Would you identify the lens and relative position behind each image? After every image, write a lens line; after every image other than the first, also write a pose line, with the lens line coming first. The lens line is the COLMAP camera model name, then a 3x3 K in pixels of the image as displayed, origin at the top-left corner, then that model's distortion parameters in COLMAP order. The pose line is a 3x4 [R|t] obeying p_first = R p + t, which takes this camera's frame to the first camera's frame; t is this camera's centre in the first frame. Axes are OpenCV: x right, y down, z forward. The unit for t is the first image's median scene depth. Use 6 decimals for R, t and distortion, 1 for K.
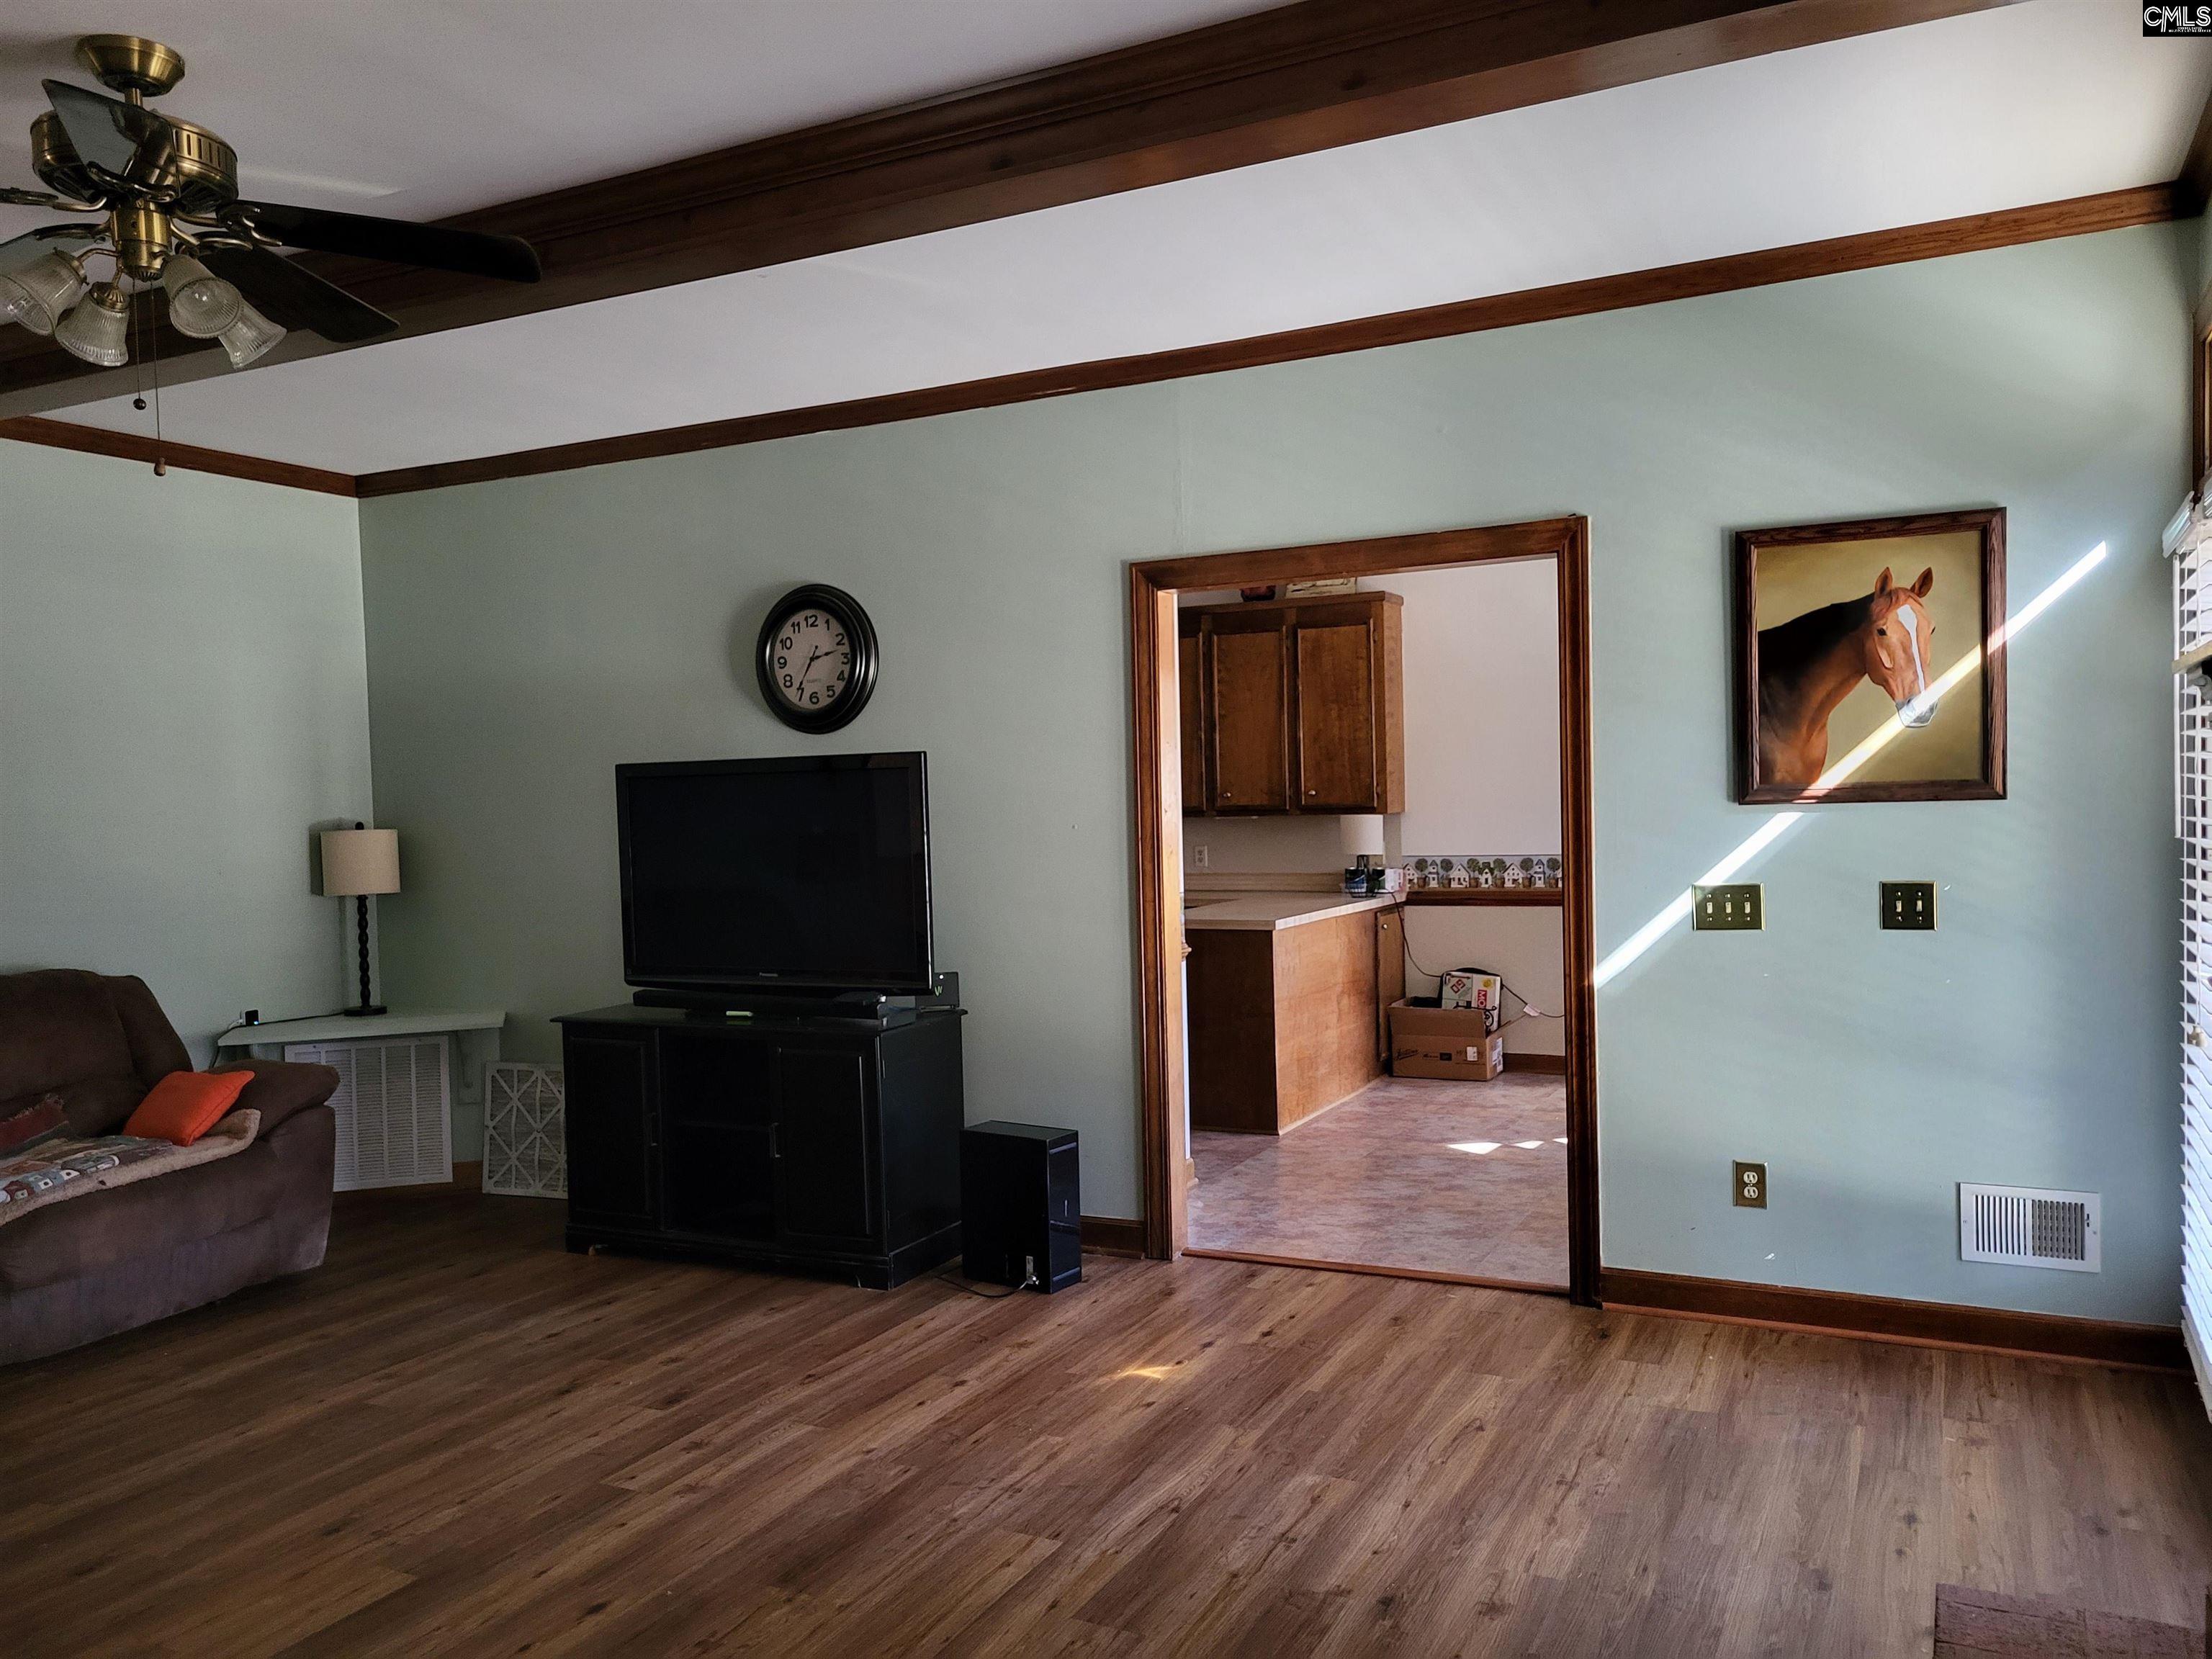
lens RADIAL K [[1690.6, 0, 1102.3], [0, 1690.6, 851.2], [0, 0, 1]] dist [0.029004, -0.002706]
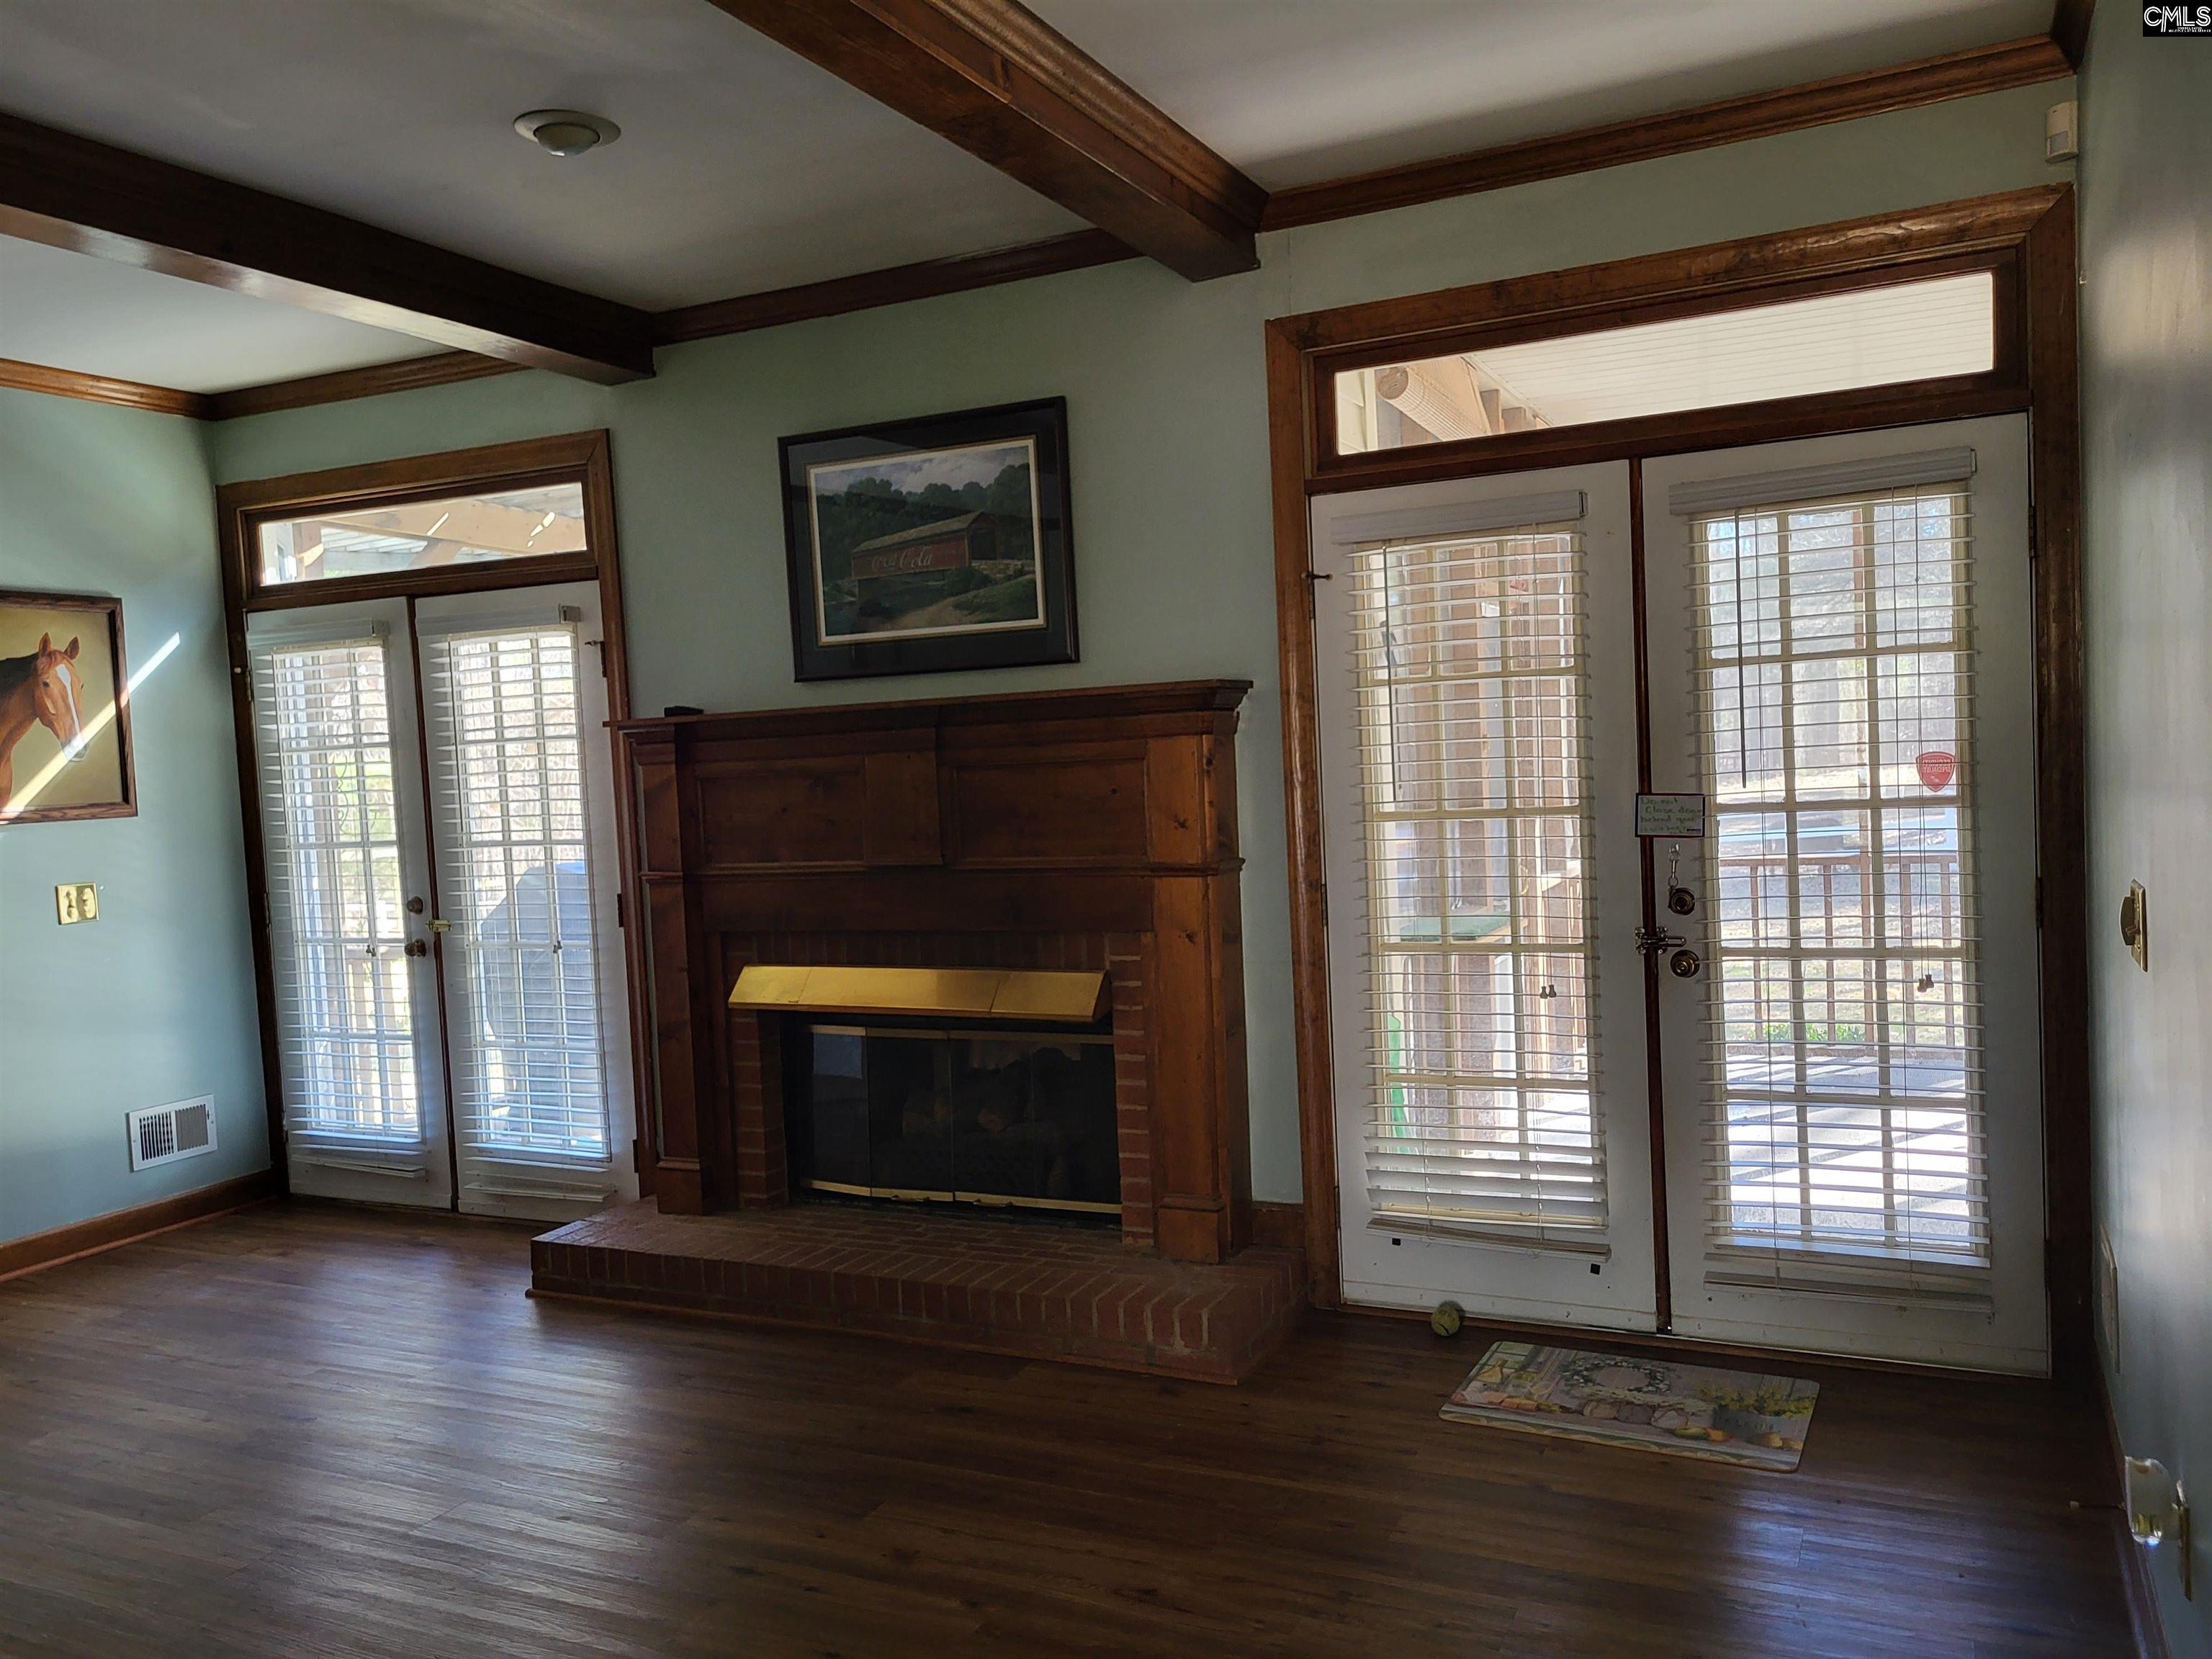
lens RADIAL K [[1690.6, 0, 1107.7], [0, 1690.6, 832.9], [0, 0, 1]] dist [0.029004, -0.002706]
pose [[-0.012007, -0.023607, 0.999649, -0.804990], [0.082596, 0.996281, 0.024520, 0.012304], [-0.996511, 0.082861, -0.010013, 0.254408]]
